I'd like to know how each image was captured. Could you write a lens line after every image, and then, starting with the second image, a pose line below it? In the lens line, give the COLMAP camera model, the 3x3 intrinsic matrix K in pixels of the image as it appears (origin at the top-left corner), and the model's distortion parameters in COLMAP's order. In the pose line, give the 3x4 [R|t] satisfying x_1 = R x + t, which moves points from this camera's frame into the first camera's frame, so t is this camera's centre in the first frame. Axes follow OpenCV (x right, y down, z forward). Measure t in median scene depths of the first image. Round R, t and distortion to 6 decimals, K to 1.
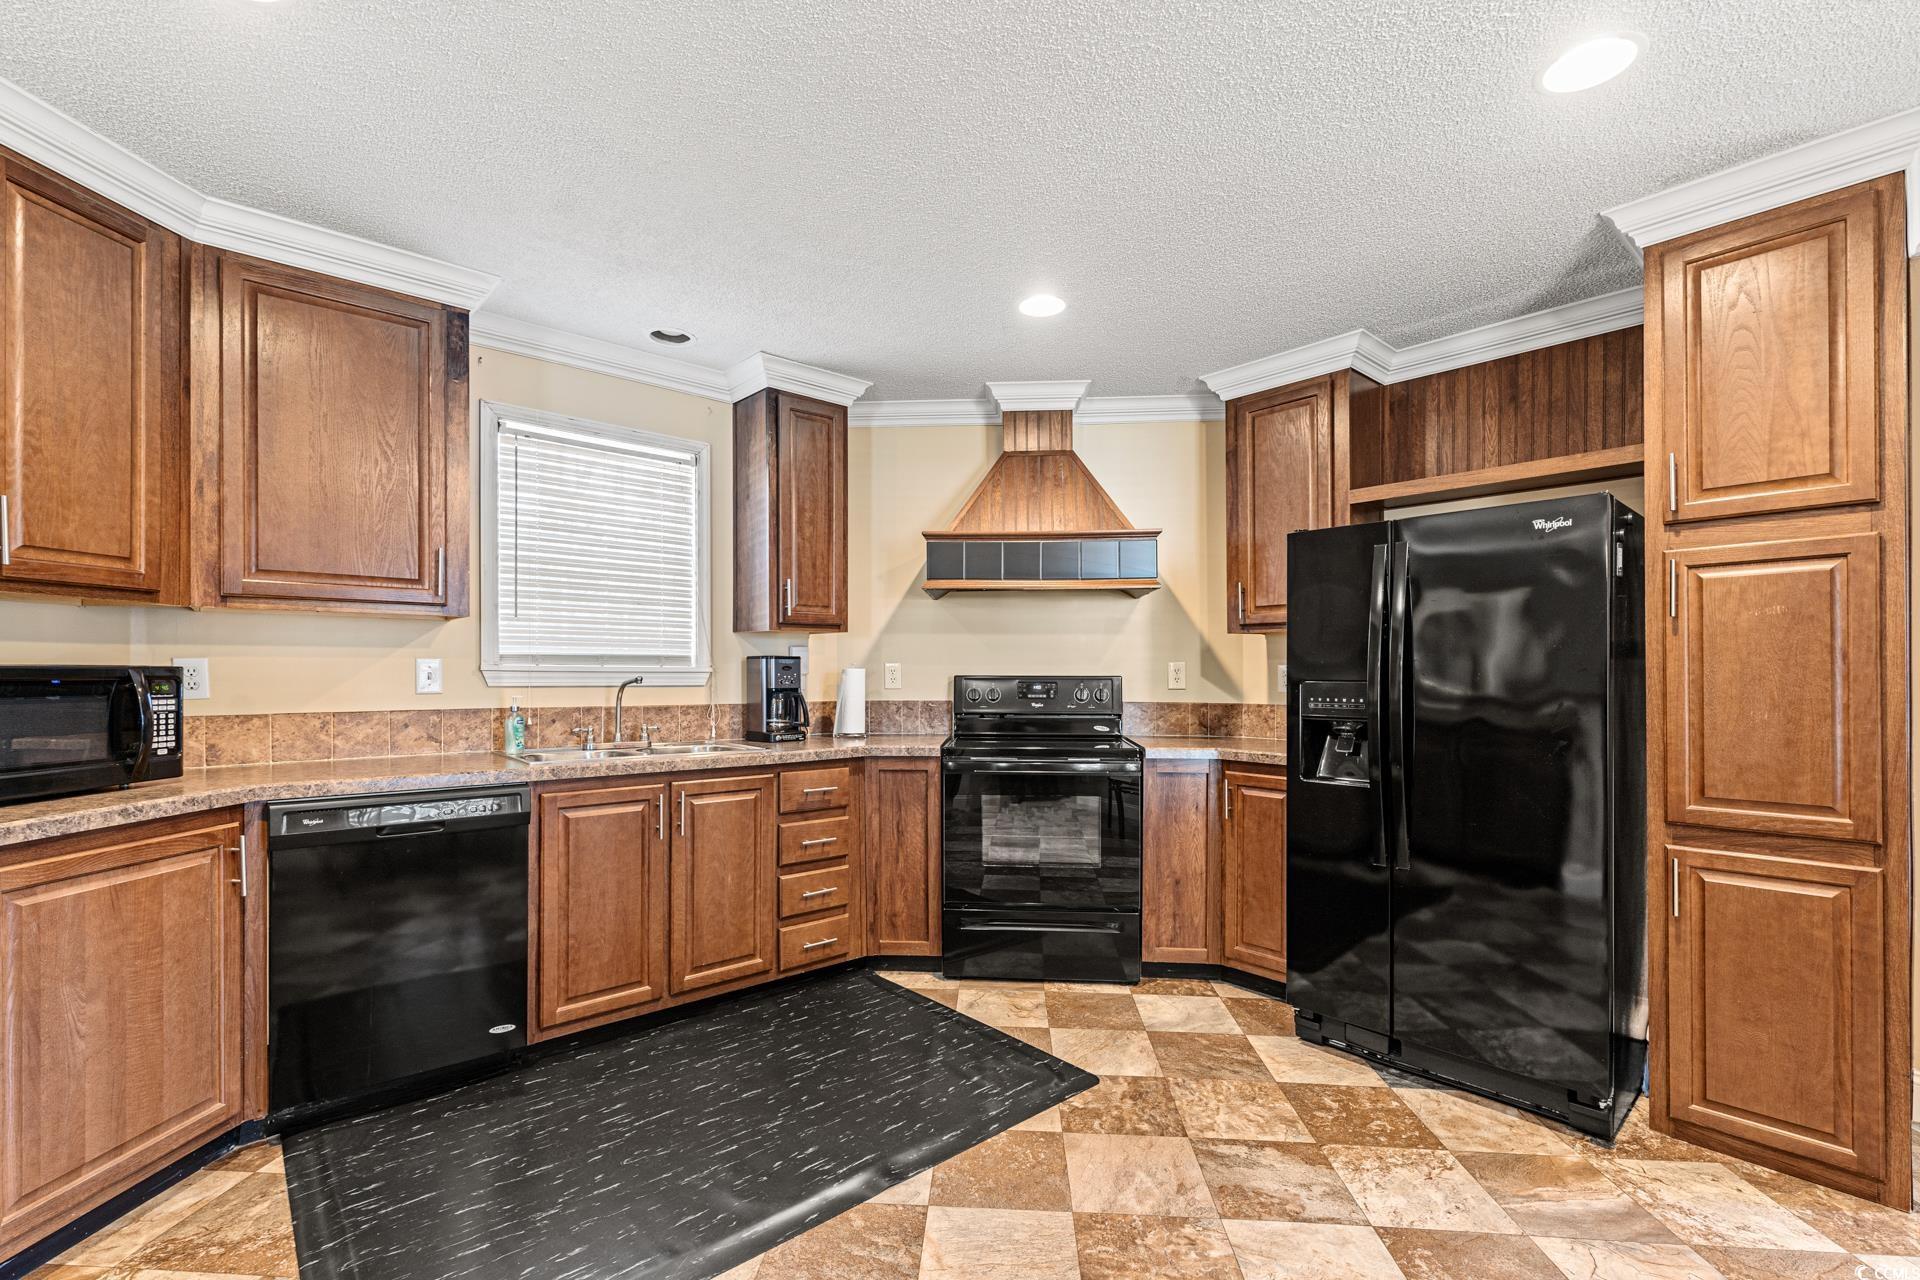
lens RADIAL K [[851.5, 0, 930.4], [0, 851.5, 678.2], [0, 0, 1]] dist [0.002057, -0.000798]
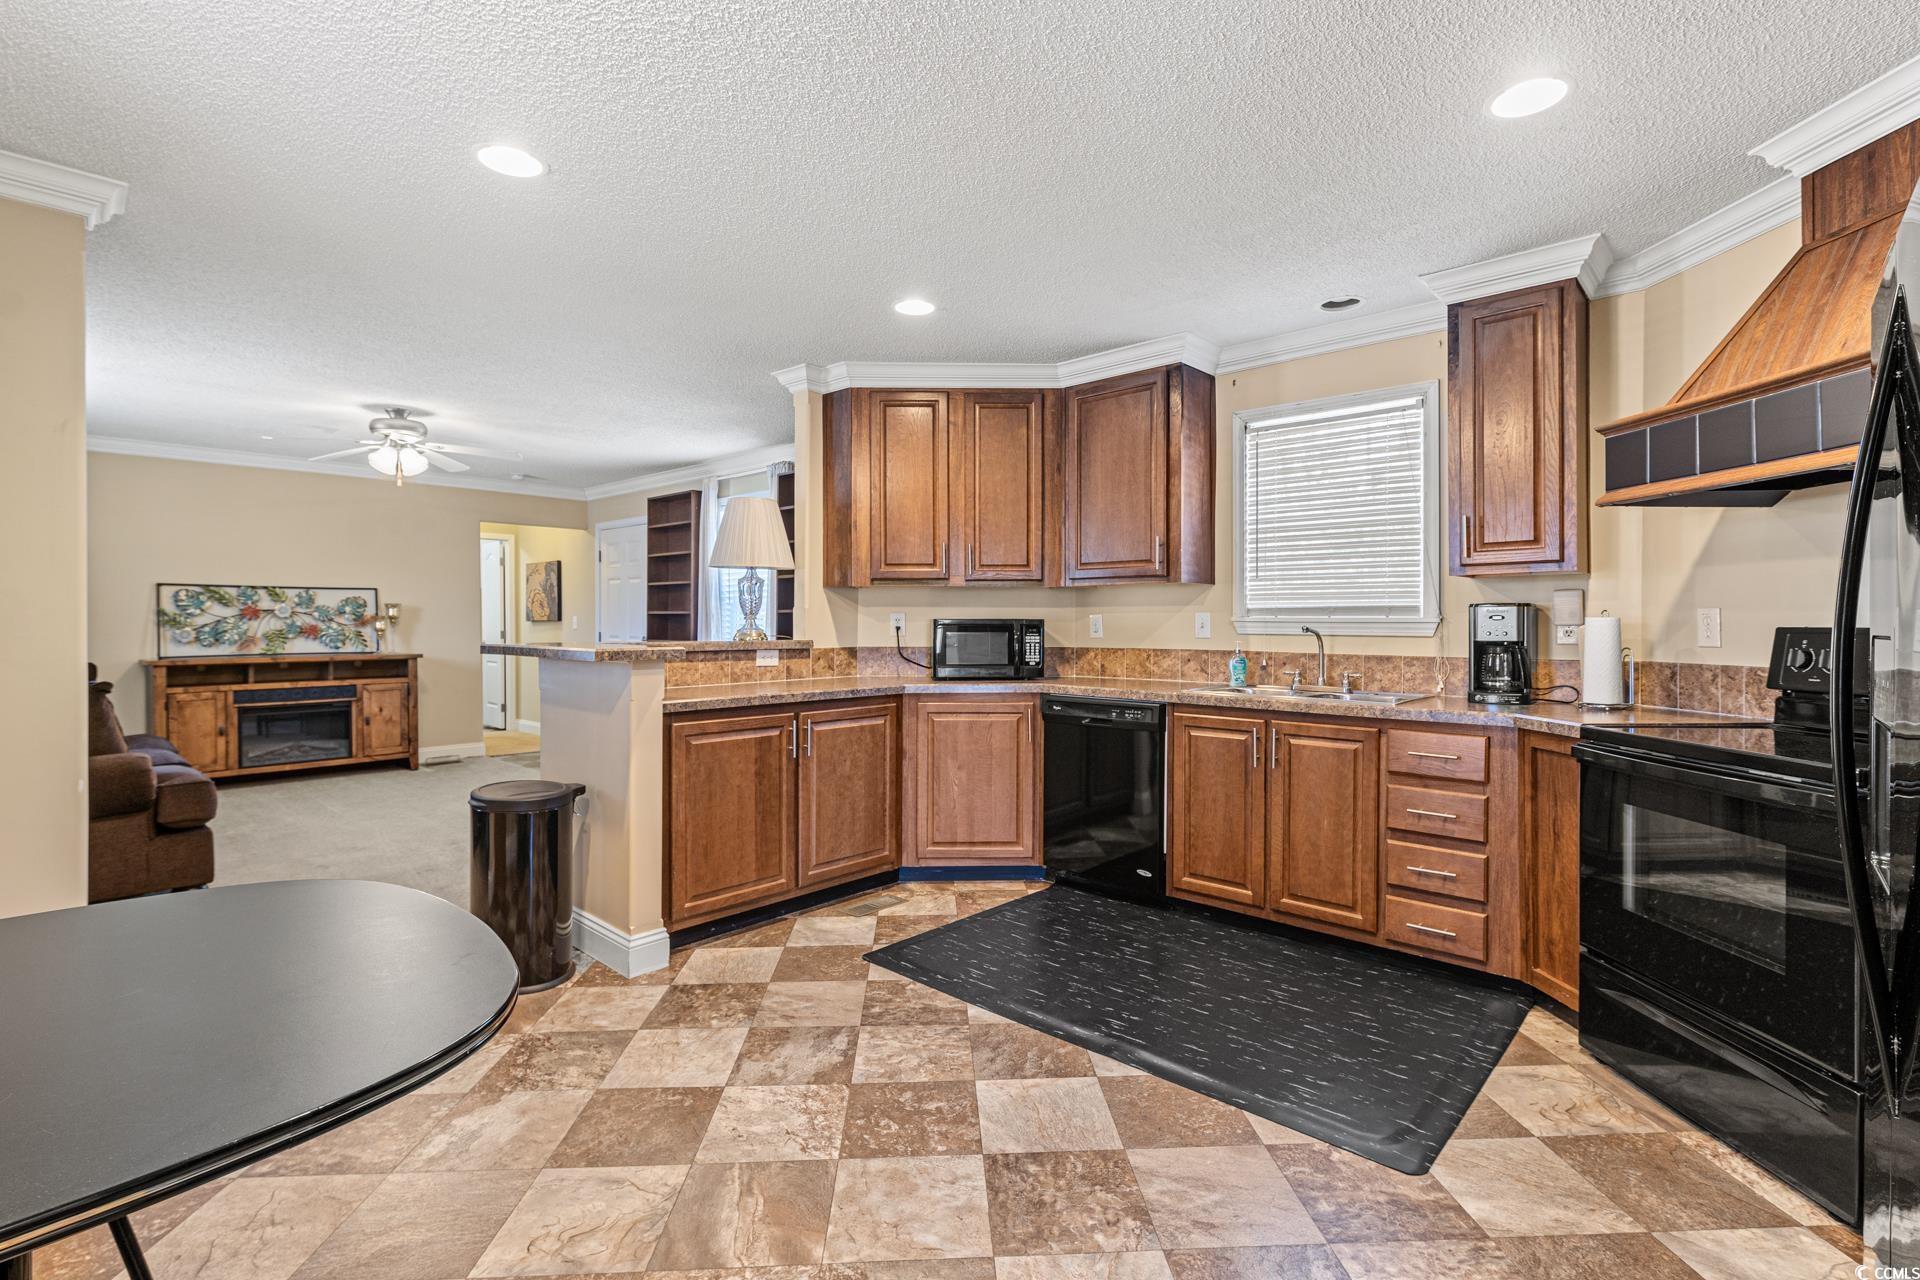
lens RADIAL K [[851.5, 0, 948.9], [0, 851.5, 631.1], [0, 0, 1]] dist [0.002057, -0.000798]
pose [[0.121483, 0.008063, -0.992561, 0.721982], [-0.008825, 0.999936, 0.007043, 0.000496], [0.992554, 0.007904, 0.121546, 0.416986]]
